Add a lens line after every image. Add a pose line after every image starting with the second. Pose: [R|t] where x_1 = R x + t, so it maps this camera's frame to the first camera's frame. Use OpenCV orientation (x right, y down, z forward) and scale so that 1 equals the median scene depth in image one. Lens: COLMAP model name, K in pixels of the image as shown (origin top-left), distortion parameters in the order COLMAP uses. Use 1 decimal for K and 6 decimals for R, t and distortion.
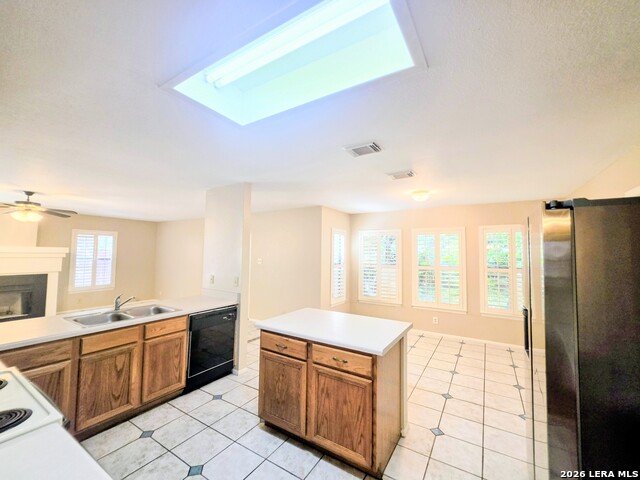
lens RADIAL K [[258.0, 0, 321.4], [0, 258.0, 240.0], [0, 0, 1]] dist [-0.004404, 0.001055]
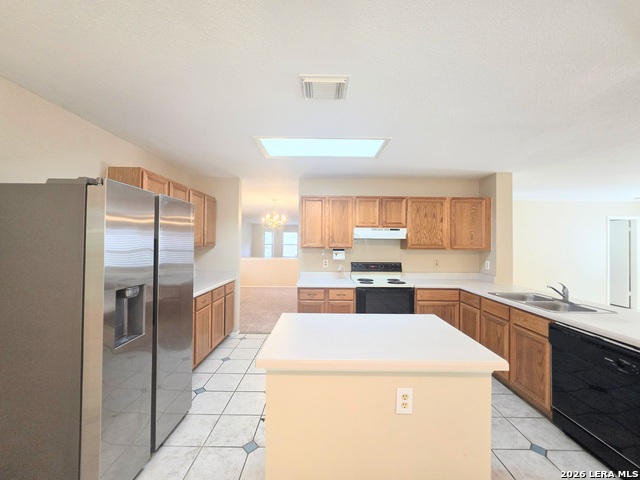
lens RADIAL K [[258.0, 0, 320.3], [0, 258.0, 239.1], [0, 0, 1]] dist [-0.004404, 0.001055]
pose [[-0.846431, -0.022110, -0.532040, 0.462165], [0.012136, 0.998077, -0.060785, 0.105413], [0.532360, -0.057907, -0.844535, 1.369458]]
